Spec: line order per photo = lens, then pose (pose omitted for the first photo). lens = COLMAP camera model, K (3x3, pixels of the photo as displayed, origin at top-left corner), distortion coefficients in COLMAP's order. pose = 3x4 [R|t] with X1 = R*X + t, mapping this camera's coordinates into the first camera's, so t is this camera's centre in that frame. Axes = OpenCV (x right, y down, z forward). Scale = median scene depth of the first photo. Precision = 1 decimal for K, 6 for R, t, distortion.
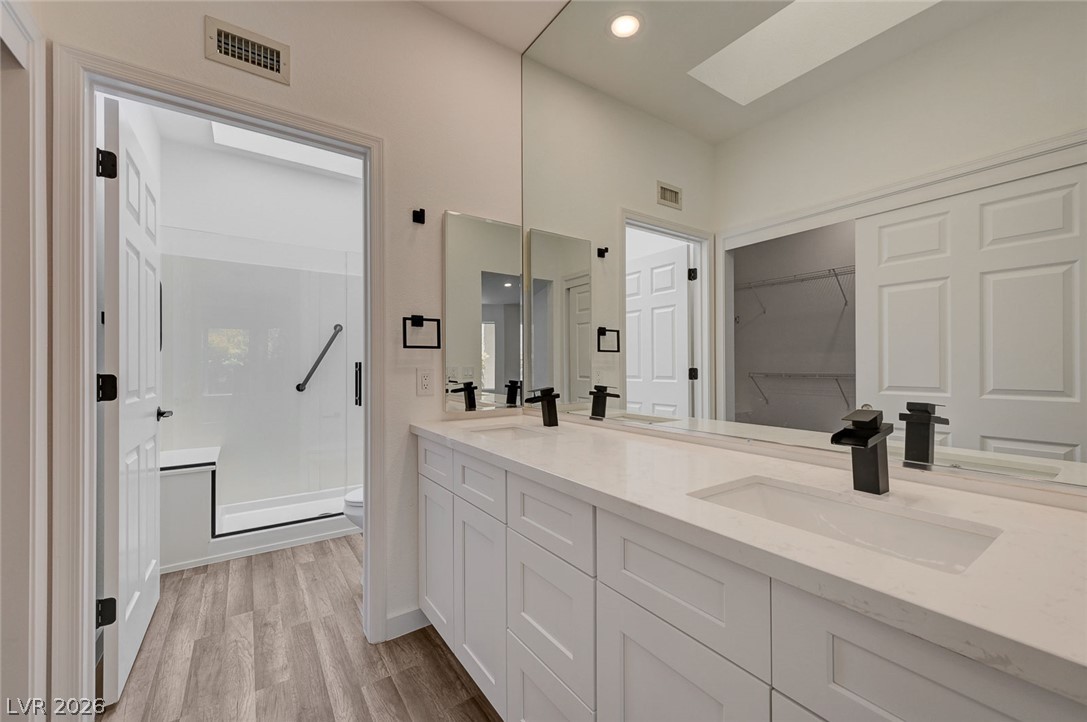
lens RADIAL K [[429.9, 0, 548.1], [0, 429.9, 365.0], [0, 0, 1]] dist [-0.002054, -0.000176]
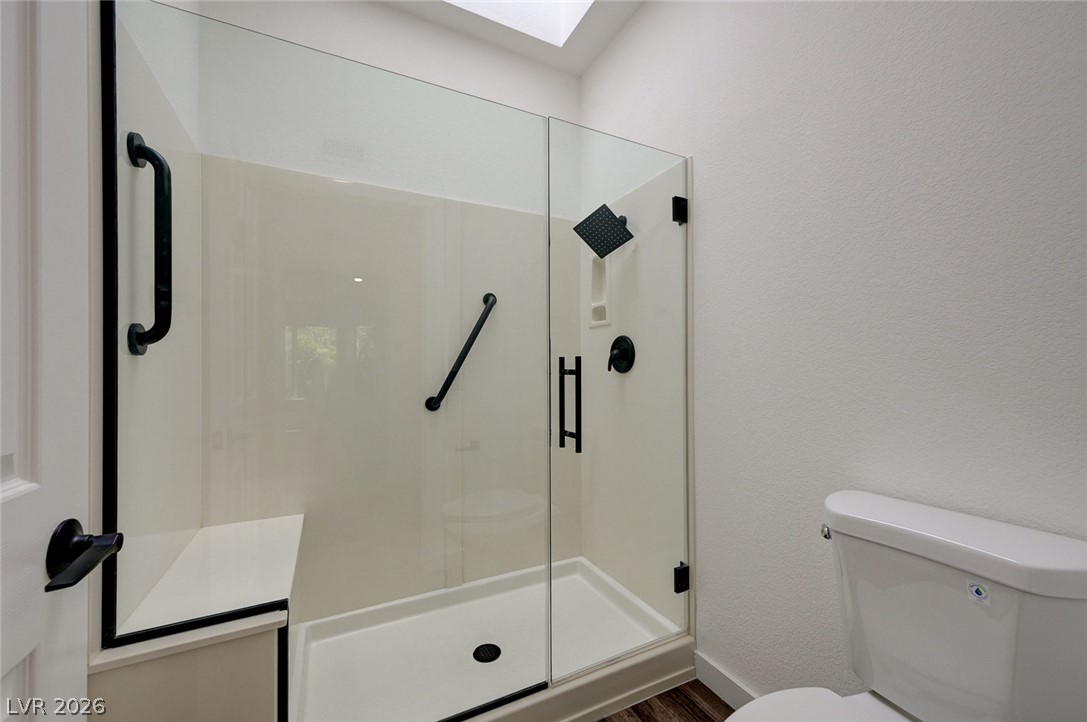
lens RADIAL K [[429.9, 0, 548.1], [0, 429.9, 365.0], [0, 0, 1]] dist [-0.002054, -0.000176]
pose [[0.989734, -0.003388, -0.142879, -0.341233], [0.003031, 0.999992, -0.002719, 0.002948], [0.142887, 0.002258, 0.989736, 0.457191]]
